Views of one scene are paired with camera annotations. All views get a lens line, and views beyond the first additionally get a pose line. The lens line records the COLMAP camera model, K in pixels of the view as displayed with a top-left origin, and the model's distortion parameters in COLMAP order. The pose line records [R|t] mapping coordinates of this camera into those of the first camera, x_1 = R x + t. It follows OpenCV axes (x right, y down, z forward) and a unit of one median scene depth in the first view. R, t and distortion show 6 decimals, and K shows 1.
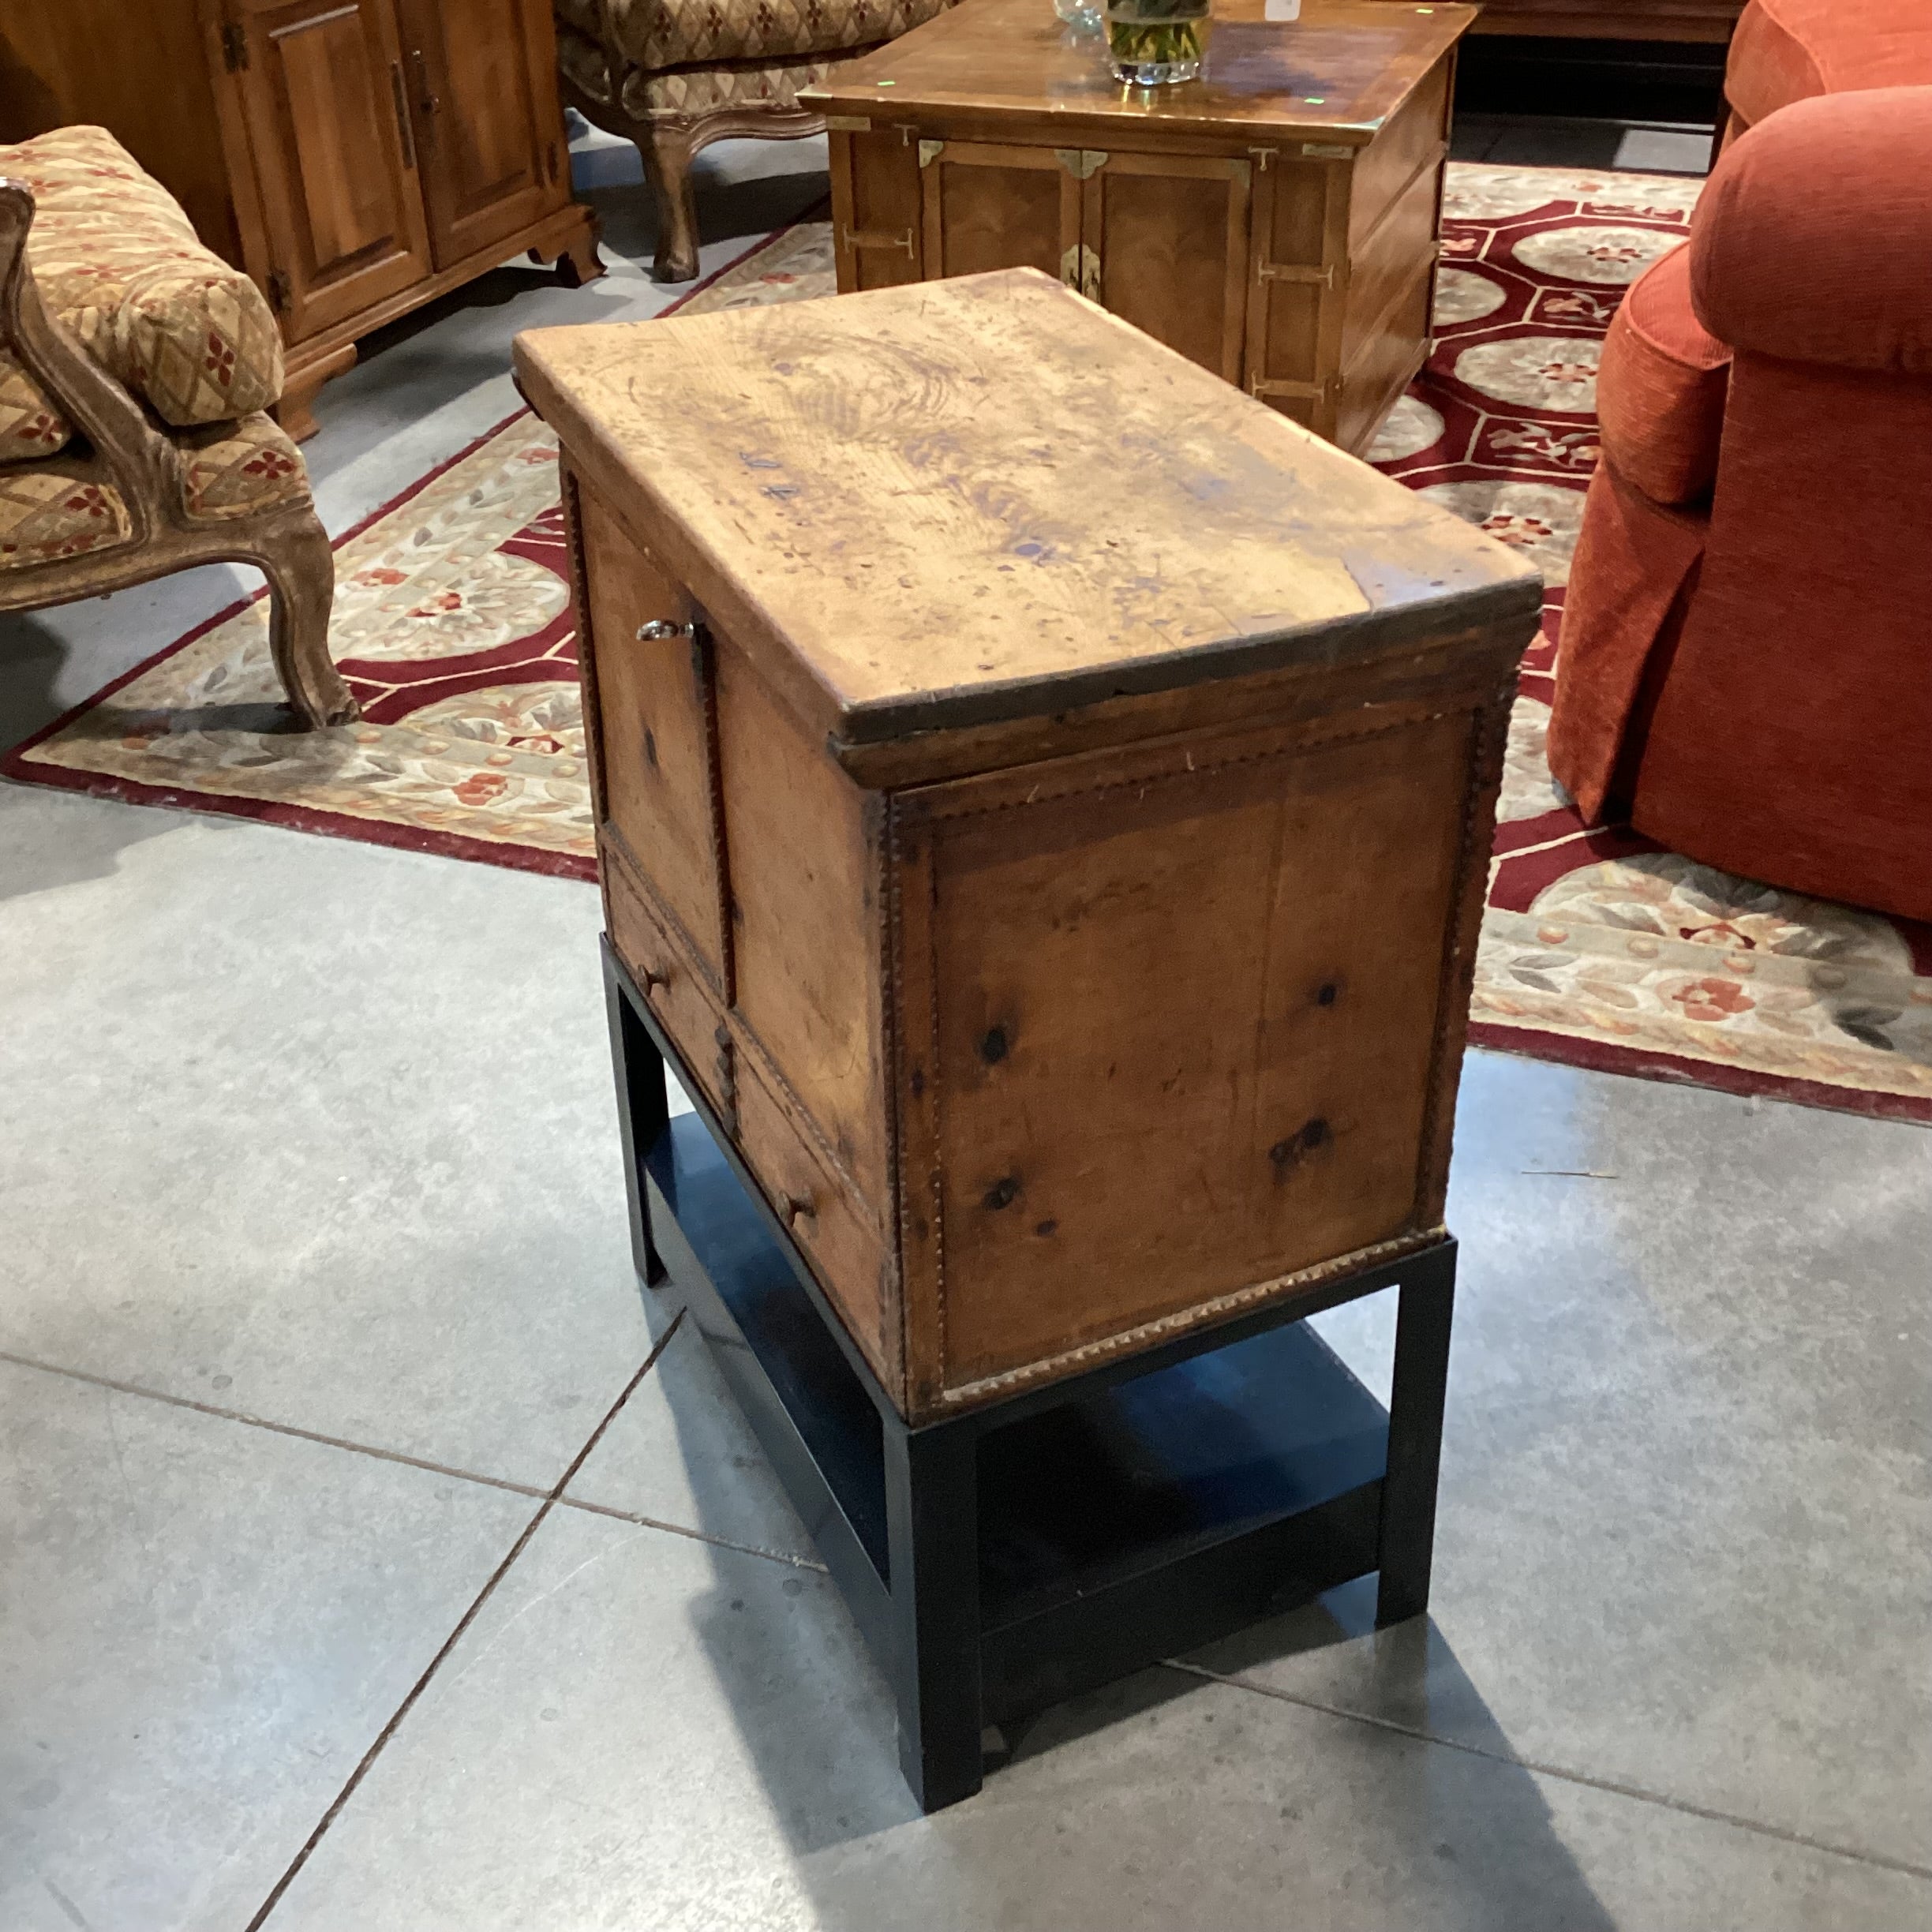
lens RADIAL K [[2311.7, 0, 962.0], [0, 2311.7, 955.9], [0, 0, 1]] dist [0.140674, -0.284926]
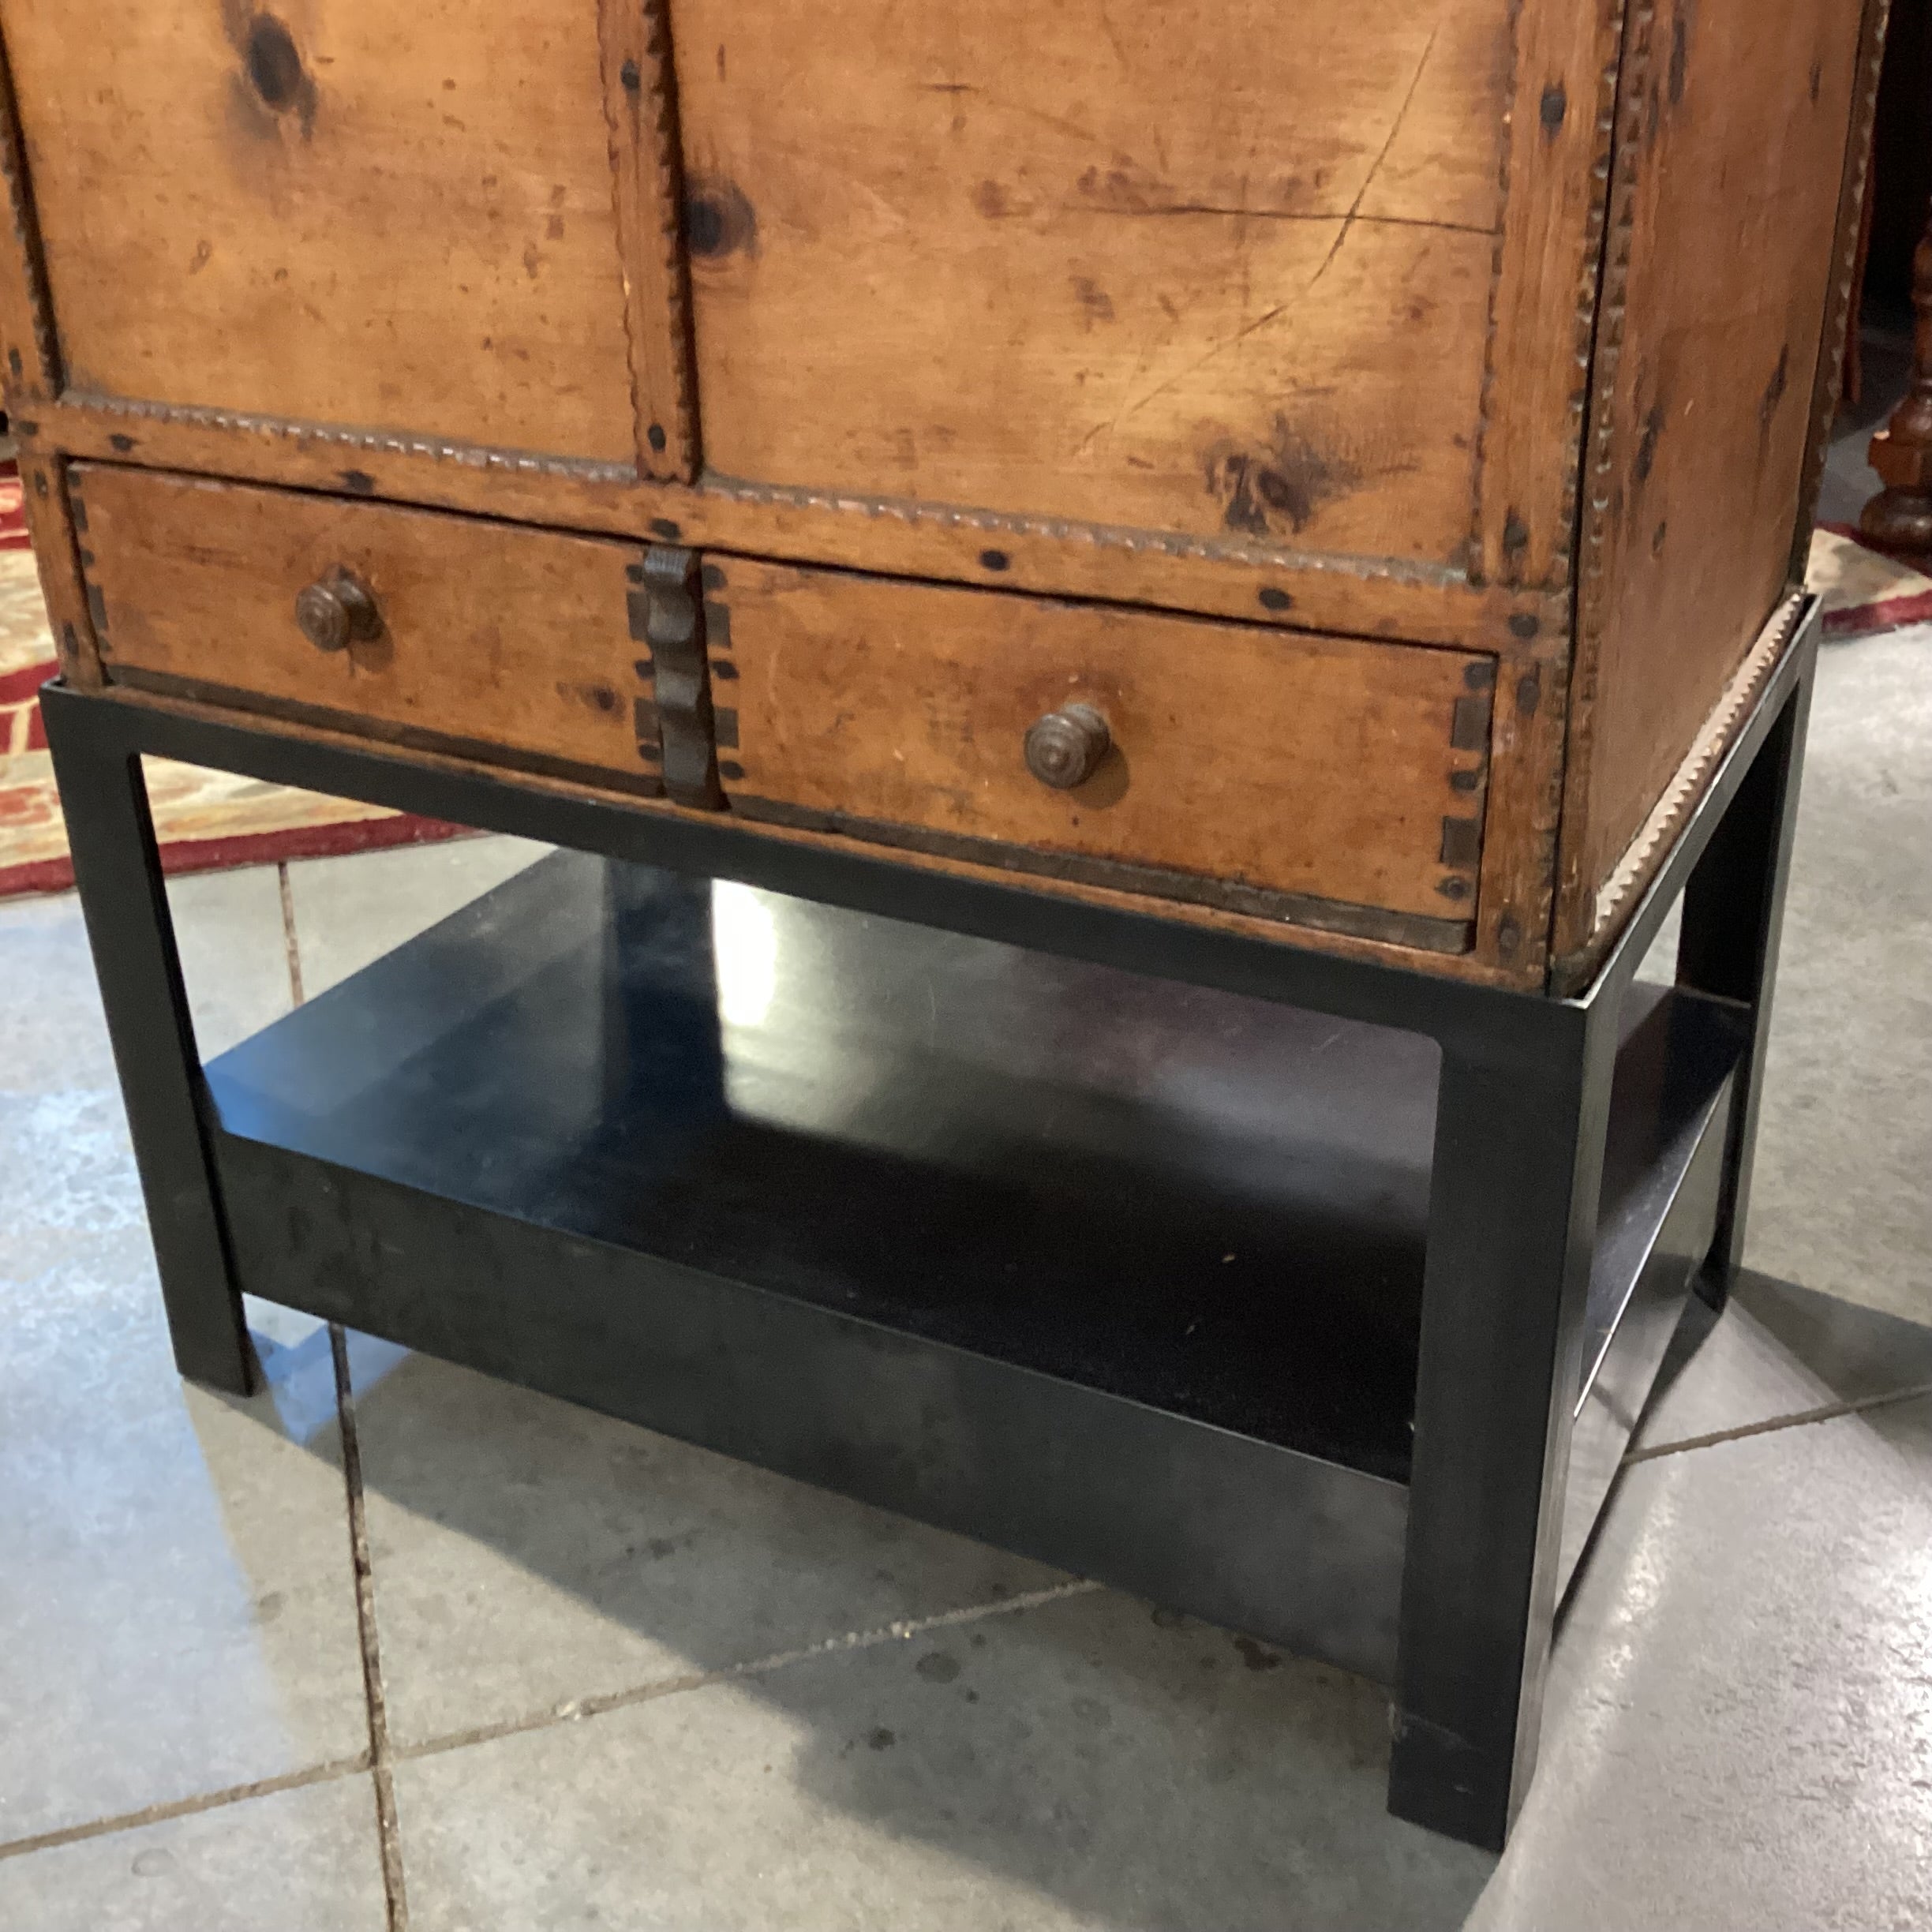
lens RADIAL K [[2329.1, 0, 961.6], [0, 2329.1, 953.0], [0, 0, 1]] dist [0.142680, -0.321000]
pose [[0.796016, -0.277500, 0.537915, -0.235057], [0.333842, 0.942597, -0.007758, 0.093328], [-0.504885, 0.185754, 0.842963, 0.390897]]
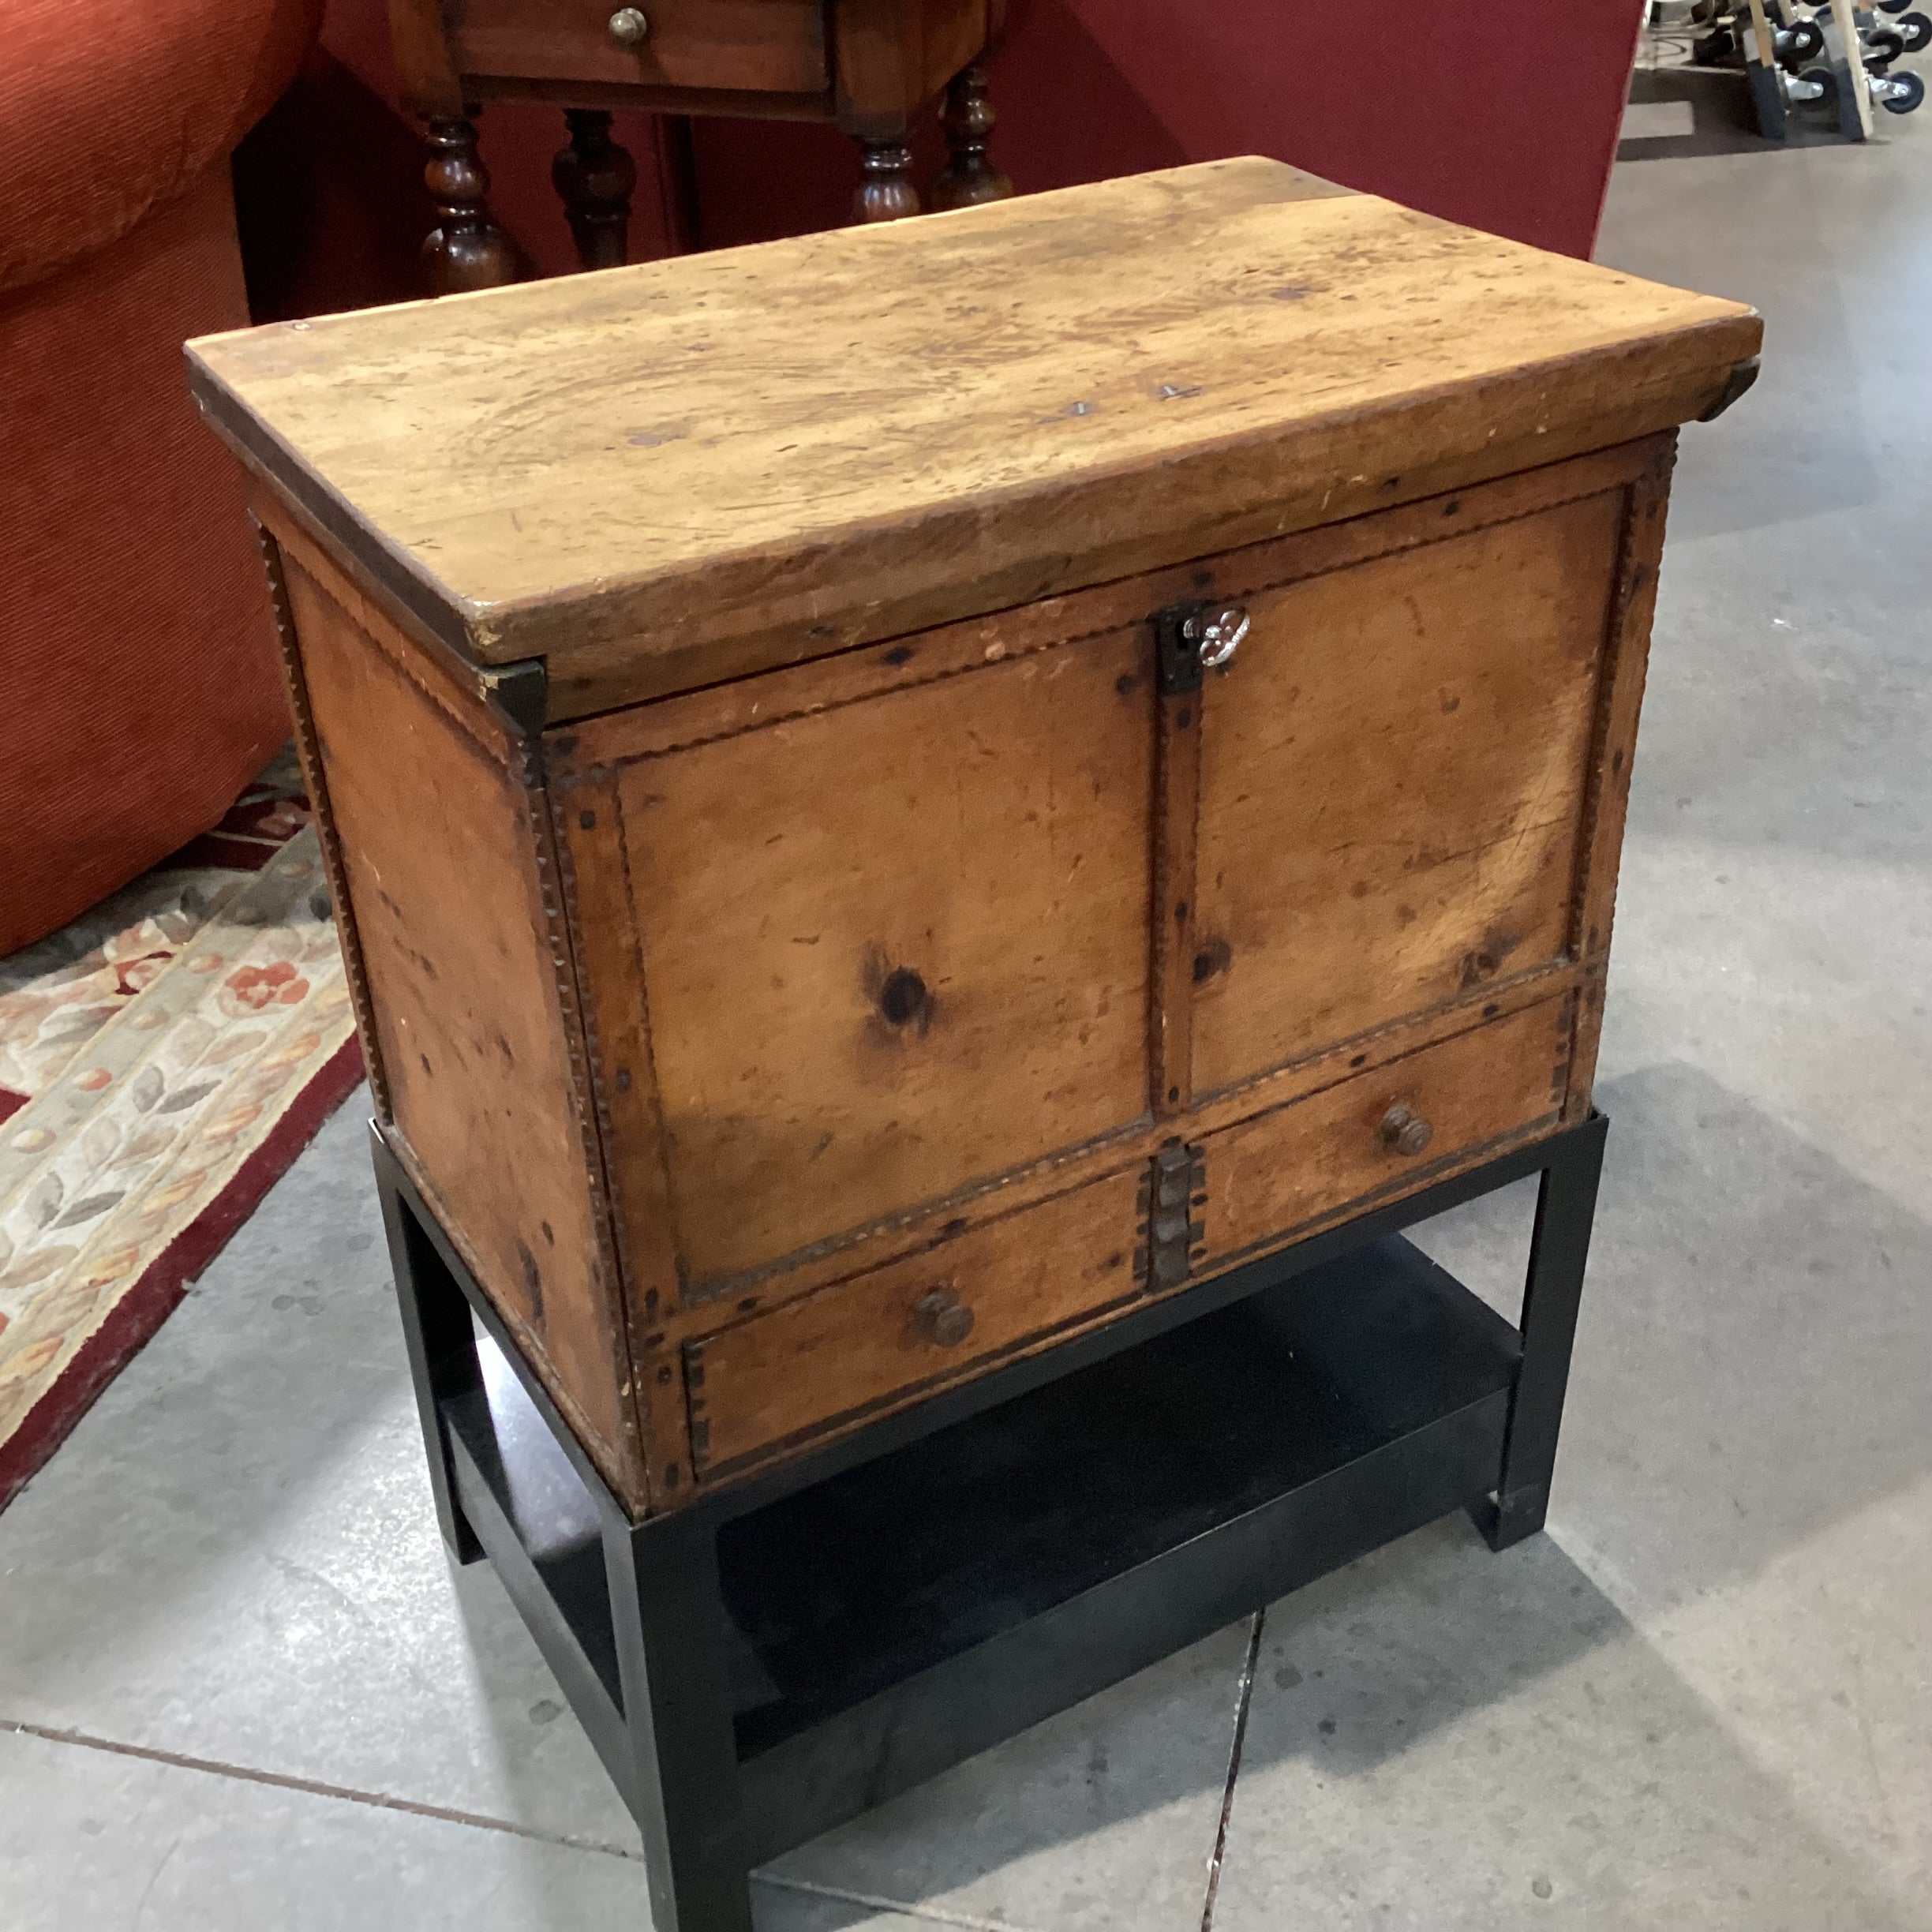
lens RADIAL K [[2322.4, 0, 959.8], [0, 2322.4, 952.0], [0, 0, 1]] dist [0.145896, -0.327315]
pose [[-0.110507, -0.513888, 0.850710, -0.488799], [0.549061, 0.681913, 0.483246, -0.289384], [-0.828444, 0.520494, 0.206800, 0.594460]]
